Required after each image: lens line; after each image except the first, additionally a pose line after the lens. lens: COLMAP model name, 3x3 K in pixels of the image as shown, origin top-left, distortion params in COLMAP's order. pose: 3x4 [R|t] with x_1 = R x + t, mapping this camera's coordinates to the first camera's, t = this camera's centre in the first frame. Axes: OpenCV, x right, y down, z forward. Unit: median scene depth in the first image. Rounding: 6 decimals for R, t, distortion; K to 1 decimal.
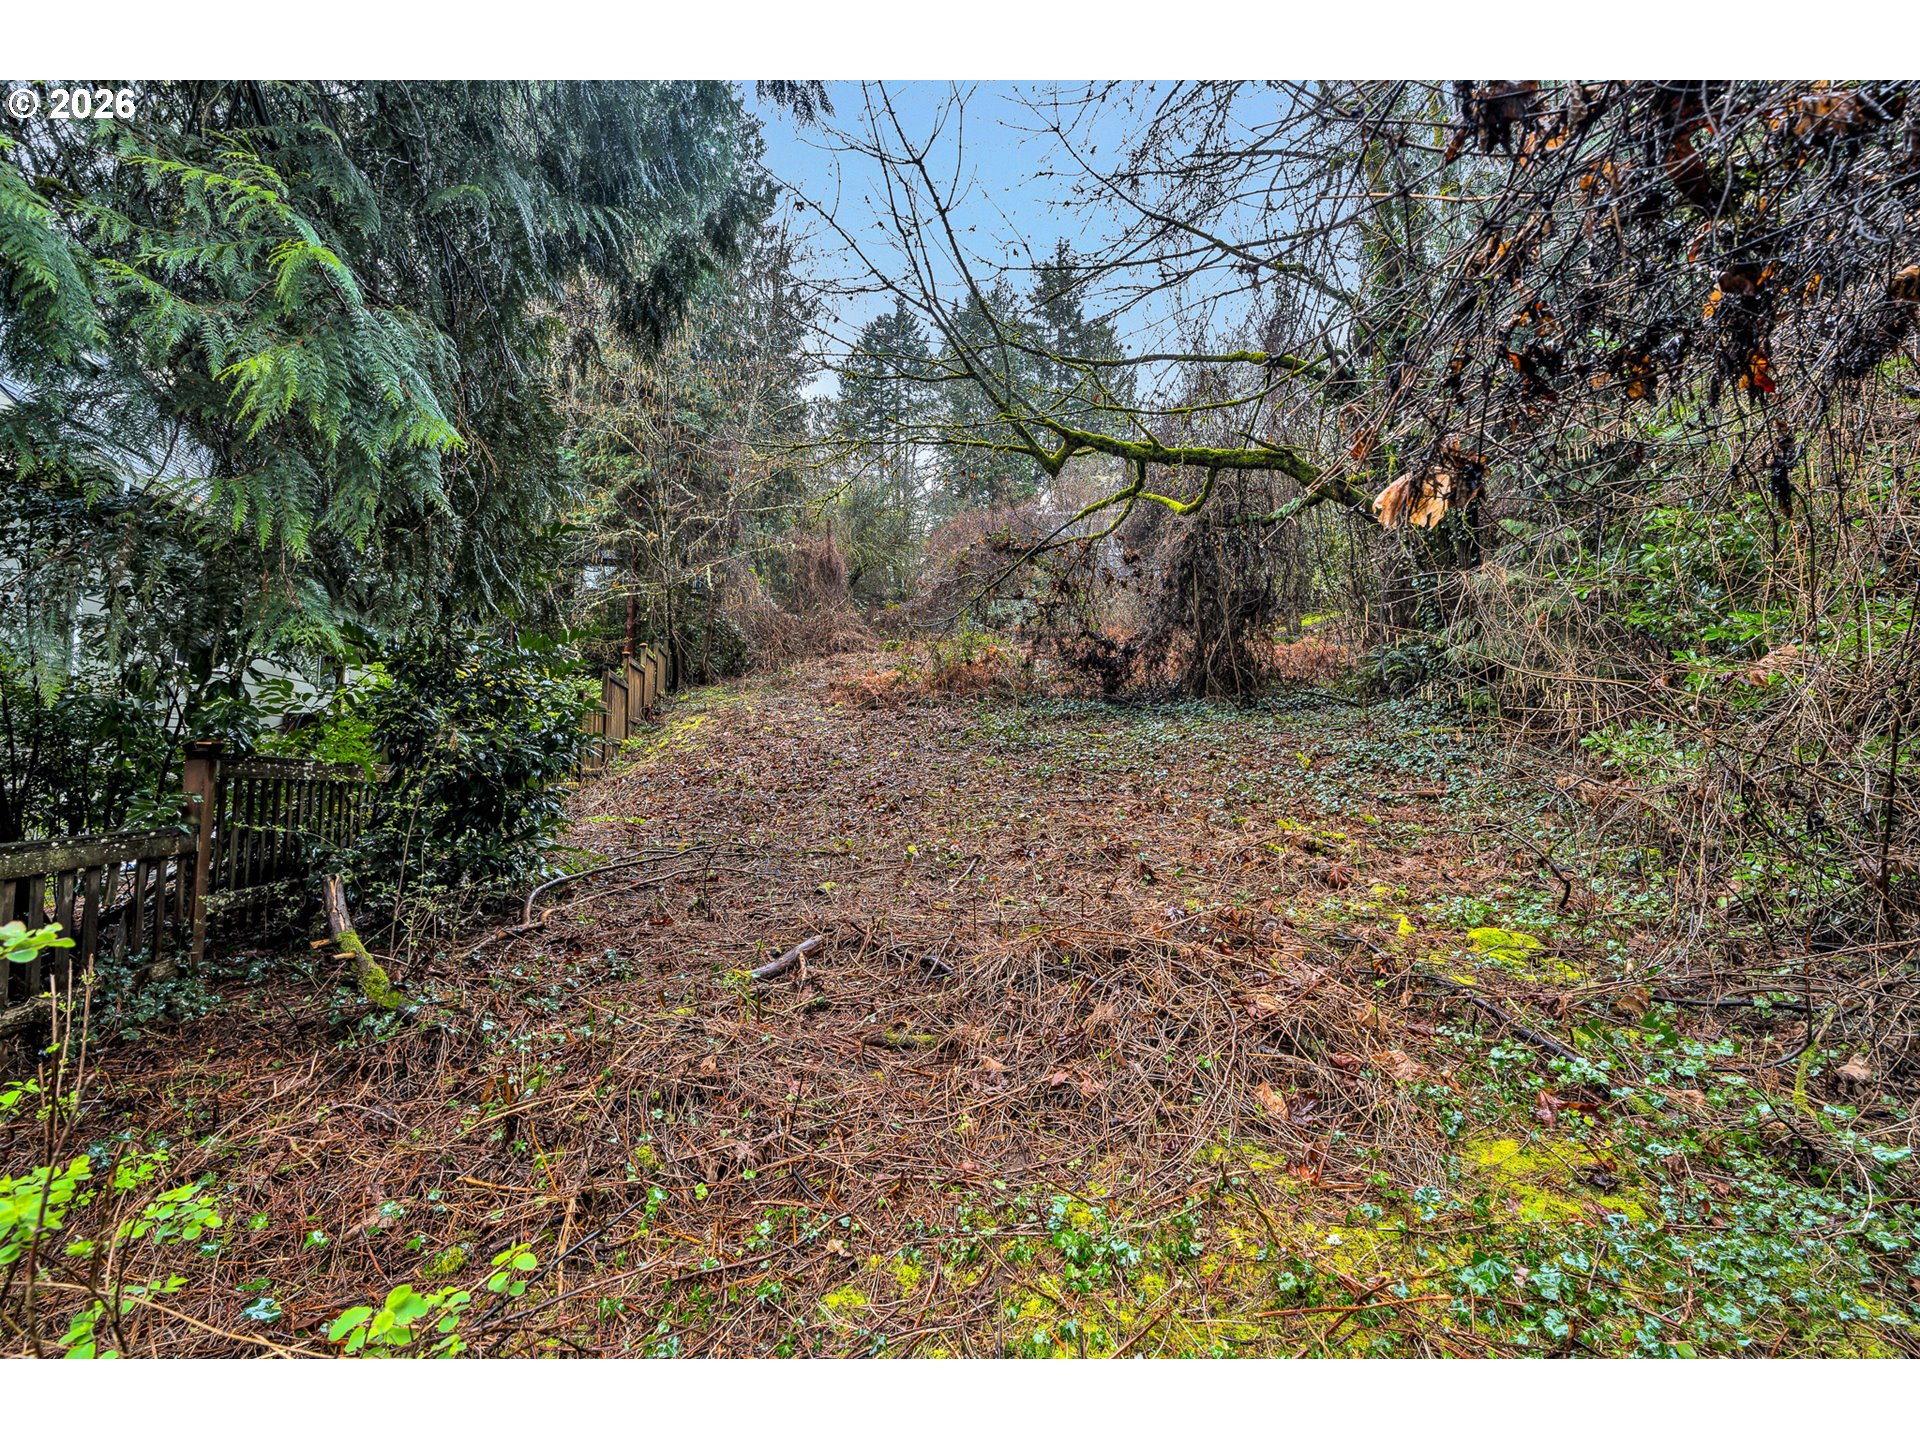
lens RADIAL K [[880.0, 0, 964.2], [0, 880.0, 708.8], [0, 0, 1]] dist [-0.001946, 0.000580]
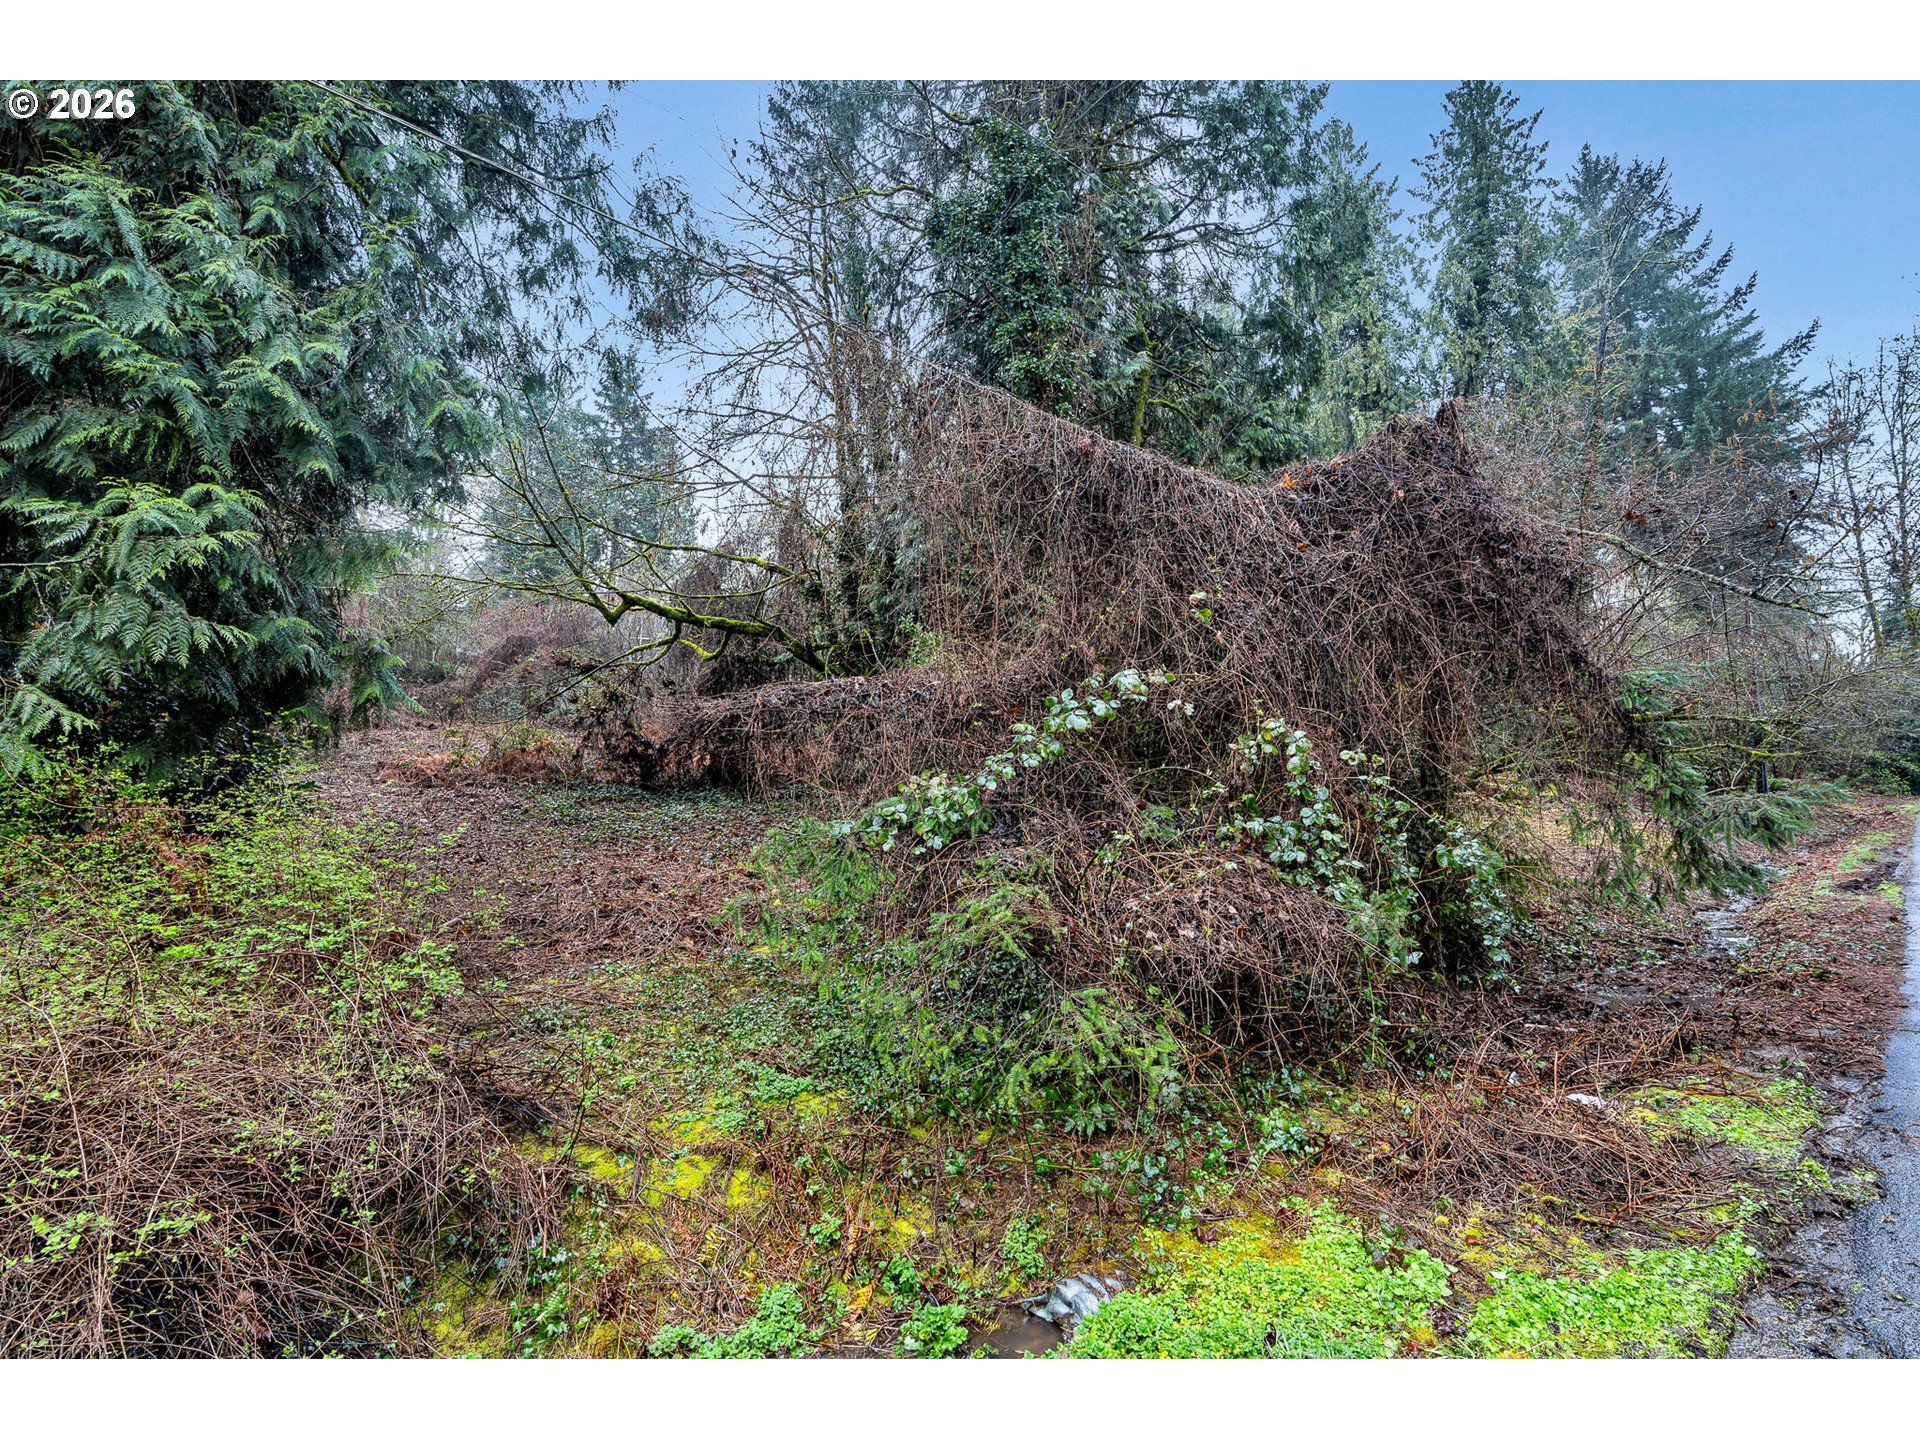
lens RADIAL K [[880.0, 0, 964.2], [0, 880.0, 708.8], [0, 0, 1]] dist [-0.001946, 0.000580]
pose [[0.874492, 0.077670, 0.478781, -0.054167], [-0.031286, 0.994073, -0.104119, -0.004275], [-0.484030, 0.076072, 0.871739, -0.375371]]
